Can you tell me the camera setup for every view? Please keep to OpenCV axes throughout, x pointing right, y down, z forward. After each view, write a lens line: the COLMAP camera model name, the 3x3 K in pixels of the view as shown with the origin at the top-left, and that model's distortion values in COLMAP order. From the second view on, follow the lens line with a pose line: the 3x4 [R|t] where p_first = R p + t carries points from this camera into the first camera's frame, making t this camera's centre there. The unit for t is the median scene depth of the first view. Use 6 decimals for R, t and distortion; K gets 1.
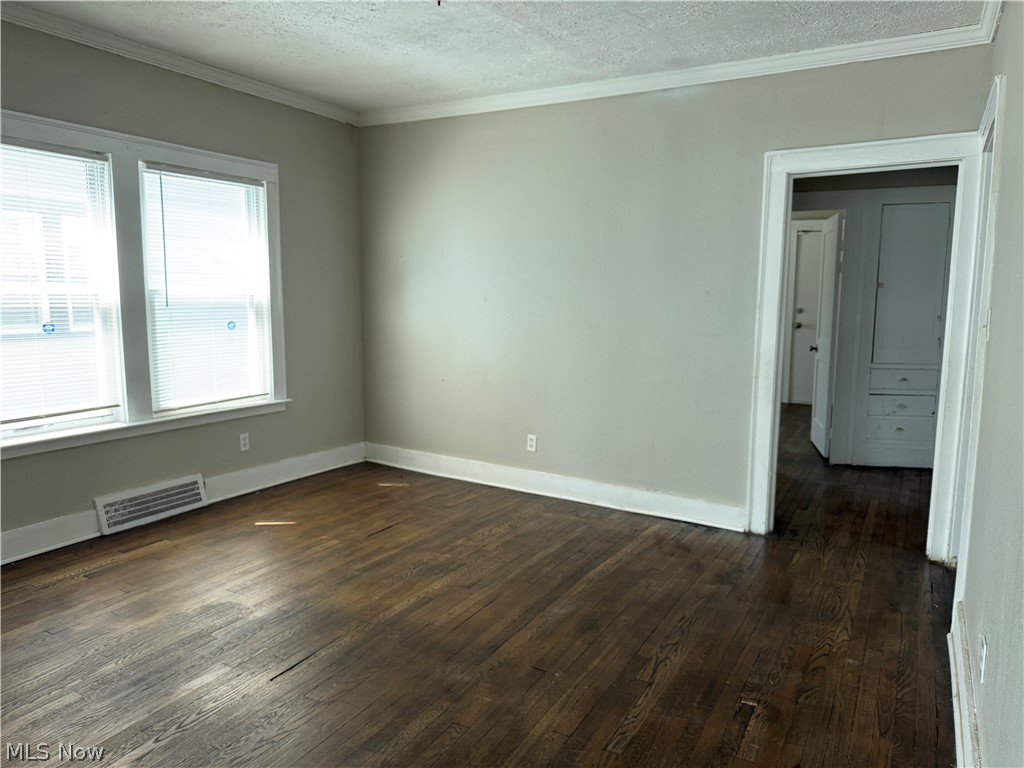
lens RADIAL K [[713.5, 0, 510.9], [0, 713.5, 384.0], [0, 0, 1]] dist [0.030712, -0.028947]
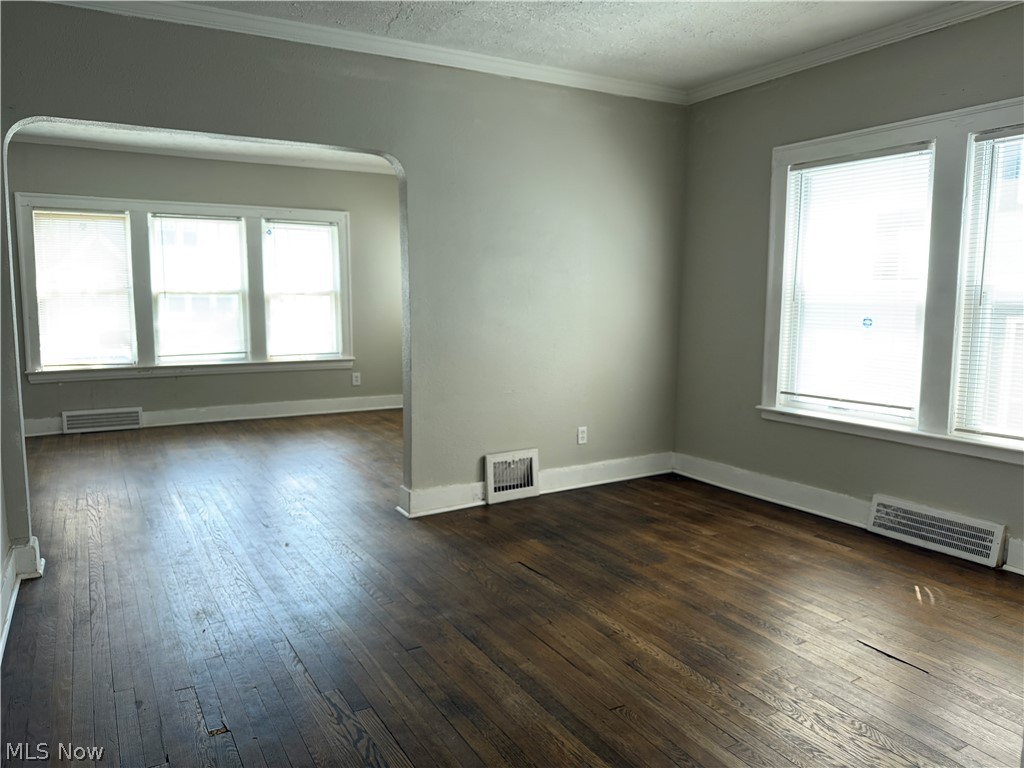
lens RADIAL K [[713.5, 0, 505.7], [0, 713.5, 381.3], [0, 0, 1]] dist [0.030712, -0.028947]
pose [[-0.499754, 0.092129, -0.861254, 0.525316], [-0.117727, 0.977875, 0.172917, -0.105450], [0.858130, 0.187809, -0.477851, 0.983763]]
